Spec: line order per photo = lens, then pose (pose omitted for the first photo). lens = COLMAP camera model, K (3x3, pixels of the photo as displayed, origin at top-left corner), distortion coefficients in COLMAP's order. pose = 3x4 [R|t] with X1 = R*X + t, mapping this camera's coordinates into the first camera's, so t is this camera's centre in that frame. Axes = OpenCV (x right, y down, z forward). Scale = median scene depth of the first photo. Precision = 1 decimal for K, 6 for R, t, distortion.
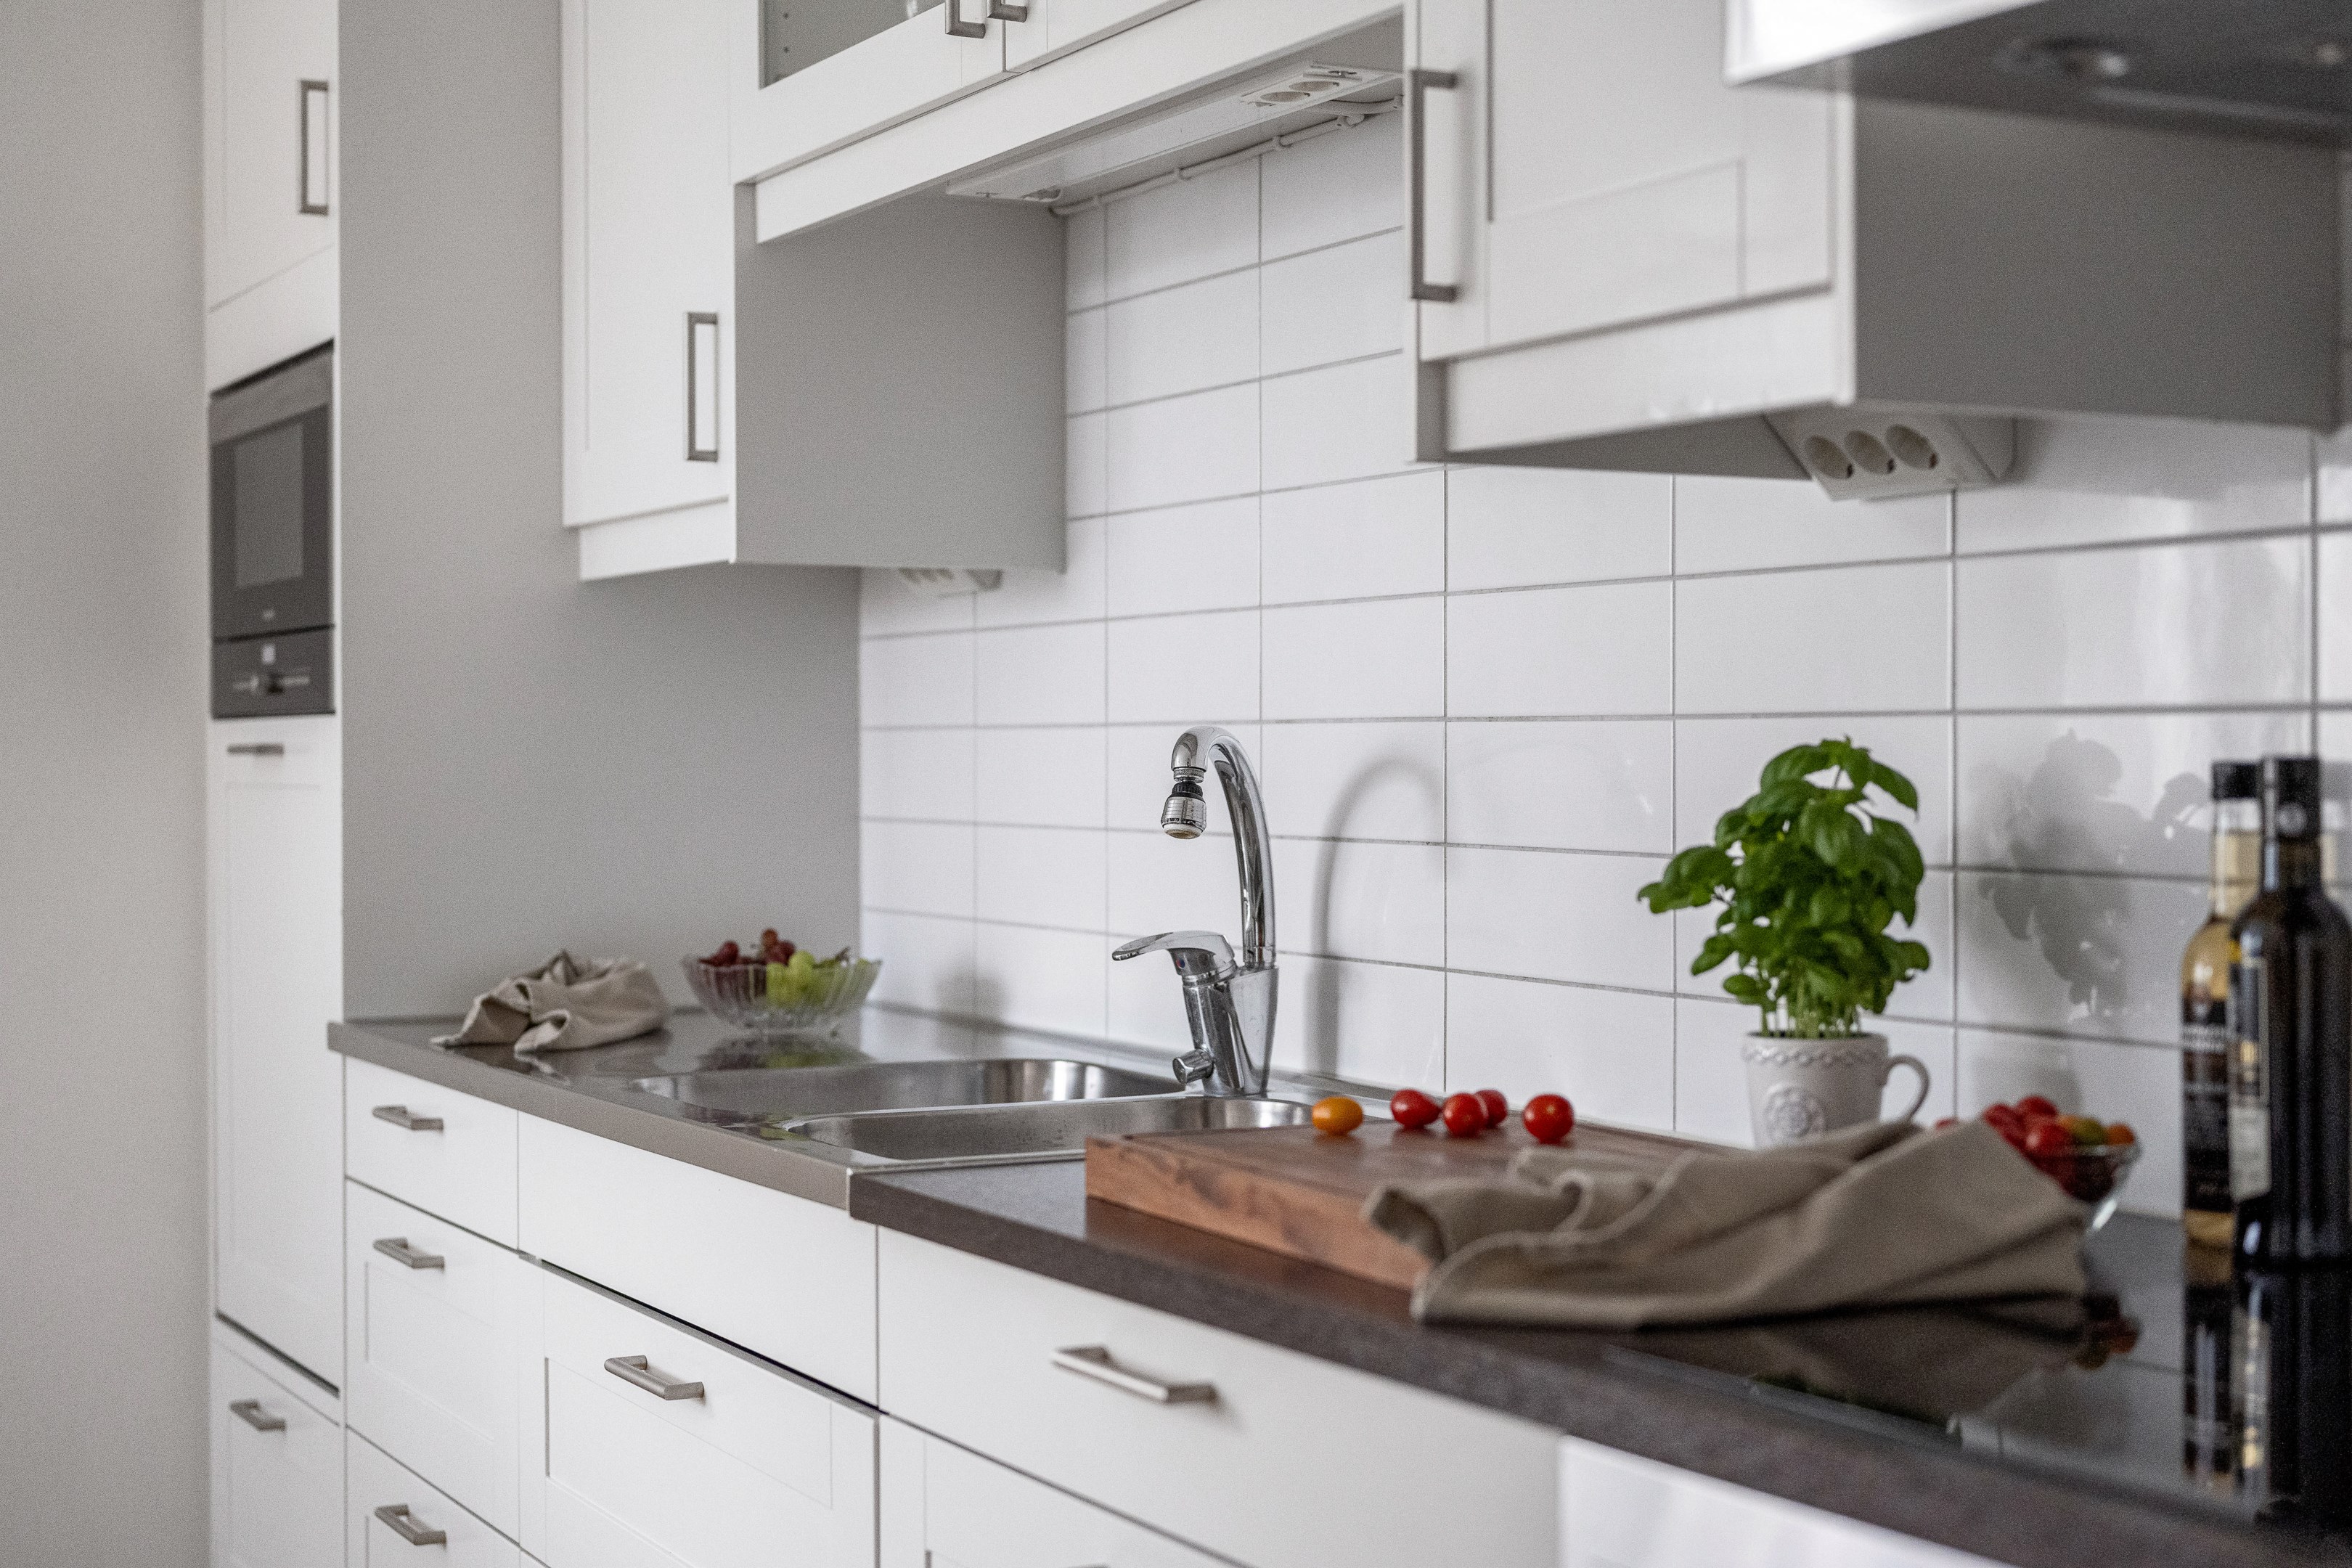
lens RADIAL K [[3402.7, 0, 1176.3], [0, 3402.7, 779.4], [0, 0, 1]] dist [-0.000267, 0.000000]
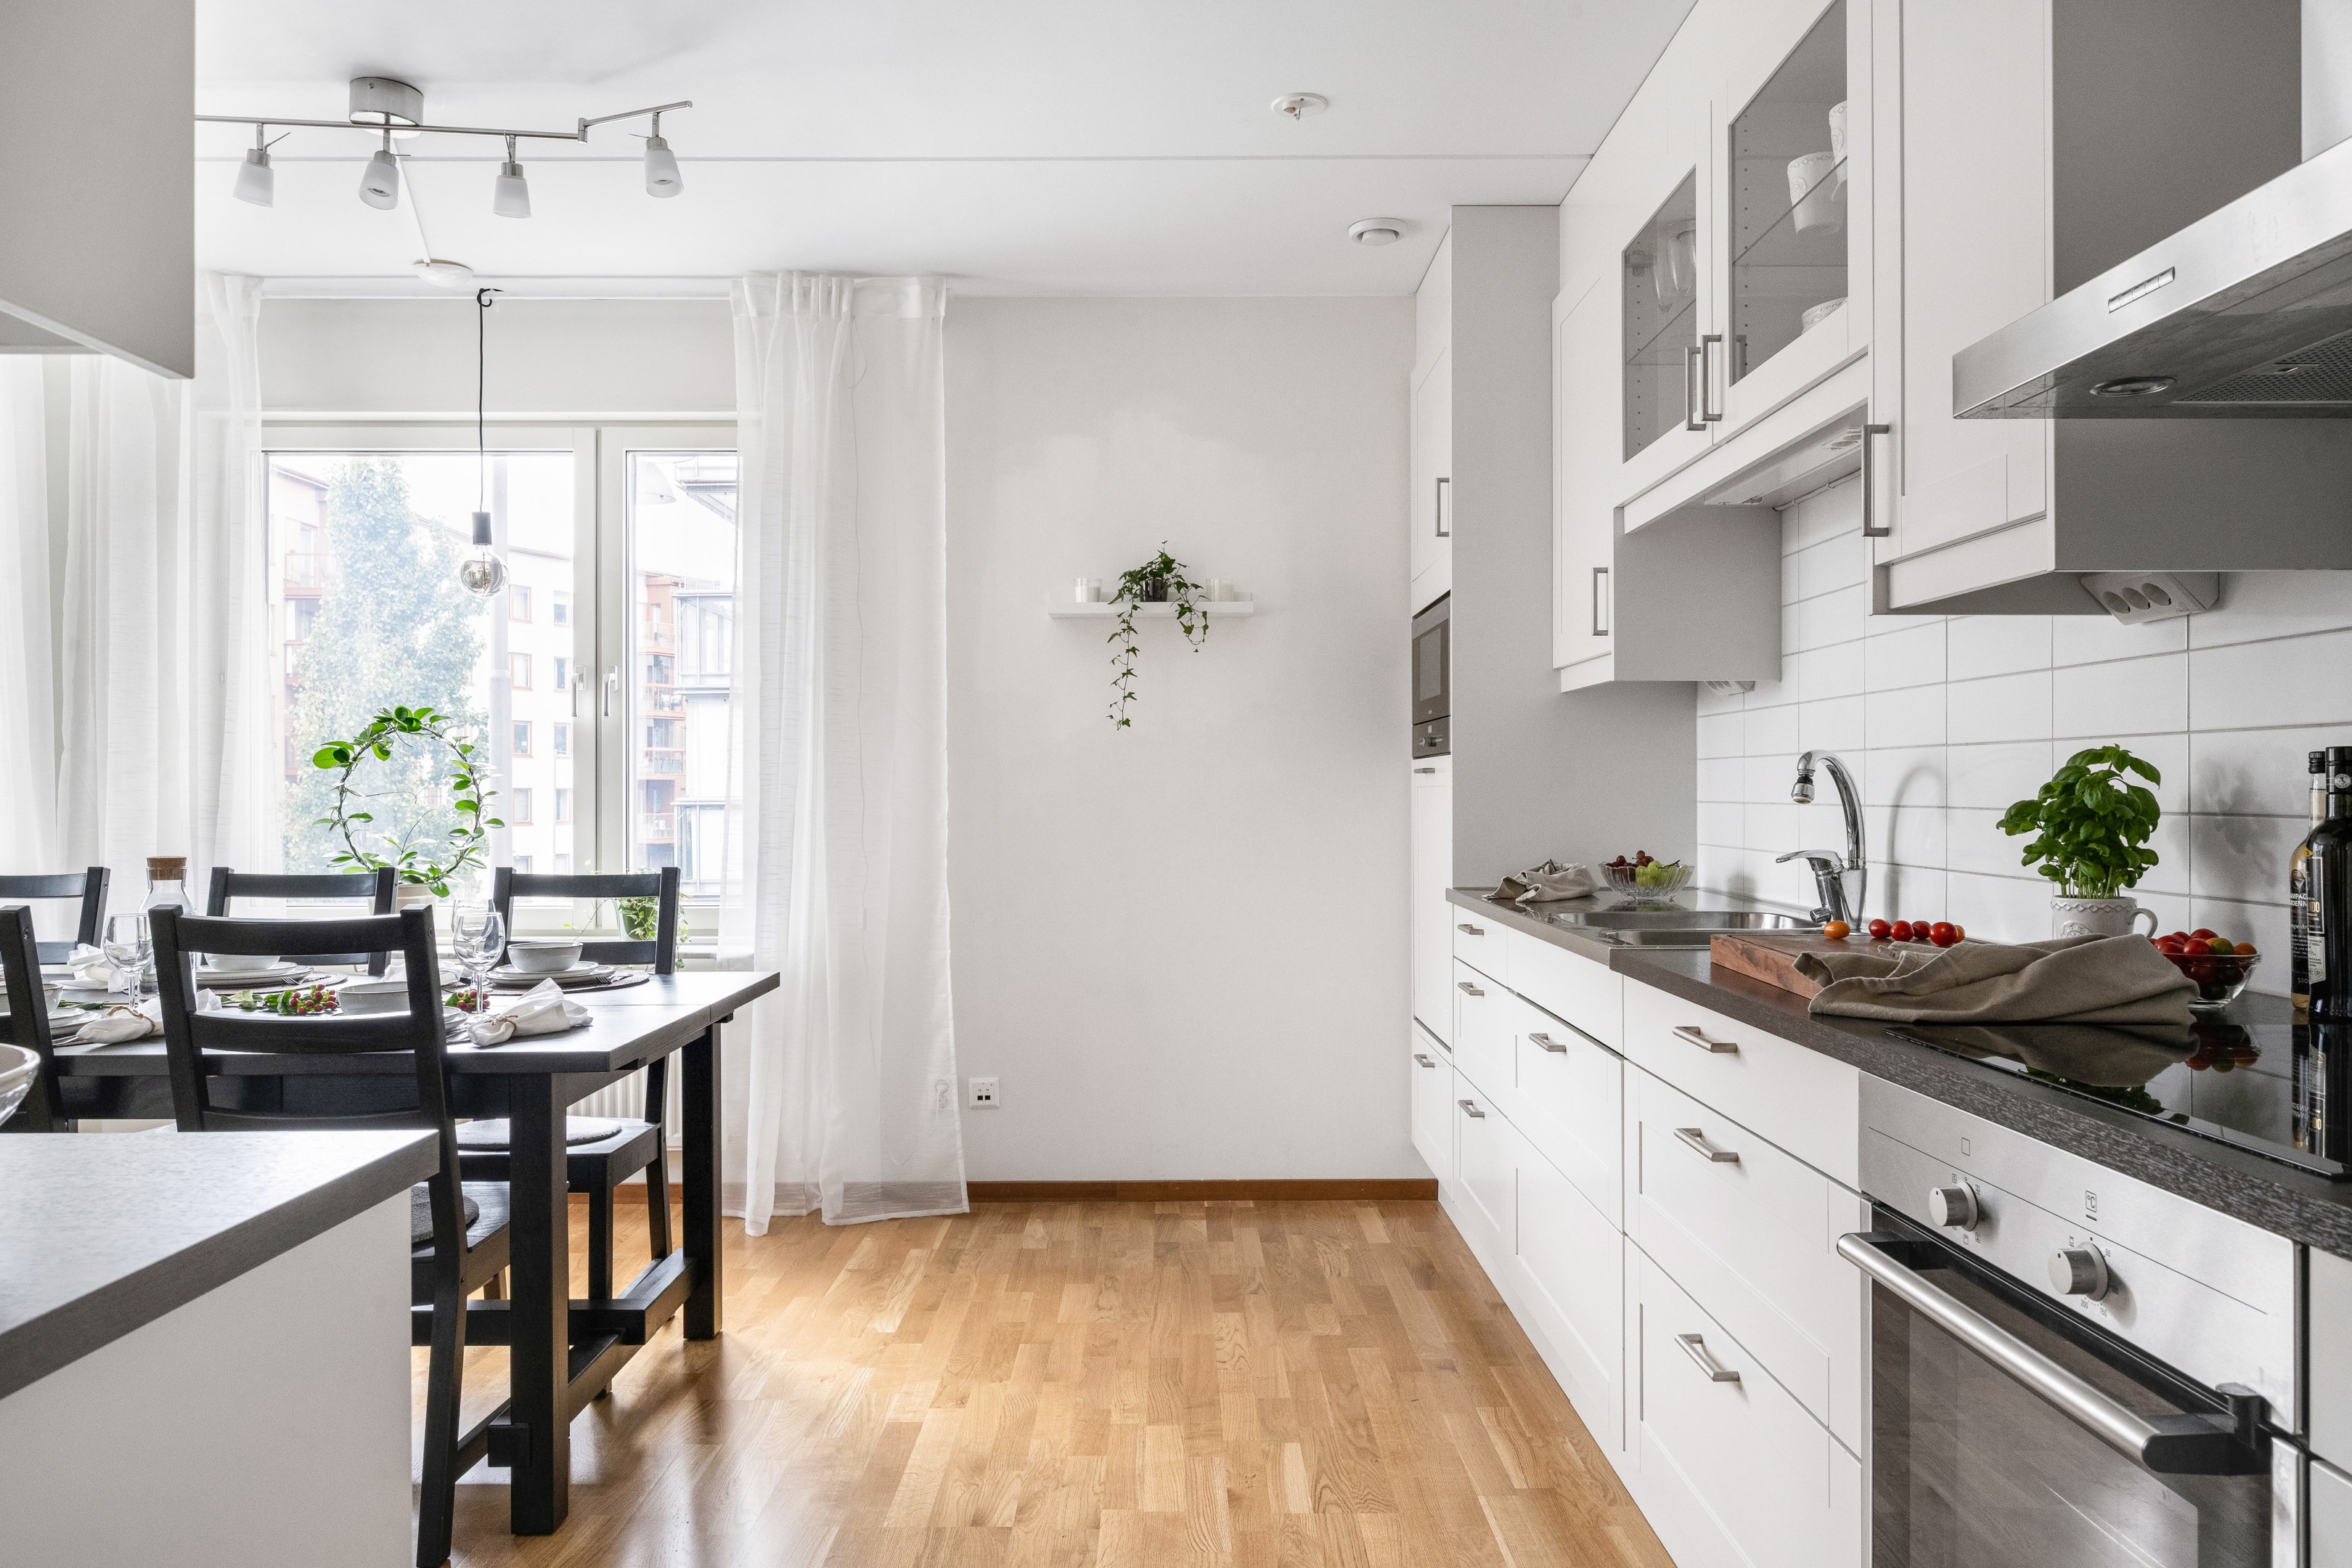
lens RADIAL K [[1584.1, 0, 1176.3], [0, 1584.1, 787.5], [0, 0, 1]] dist [-0.010044, 0.000217]
pose [[0.886381, -0.000184, -0.462957, 0.130717], [-0.003730, 0.999965, -0.007539, 0.019370], [0.462942, 0.008409, 0.886349, -0.044252]]
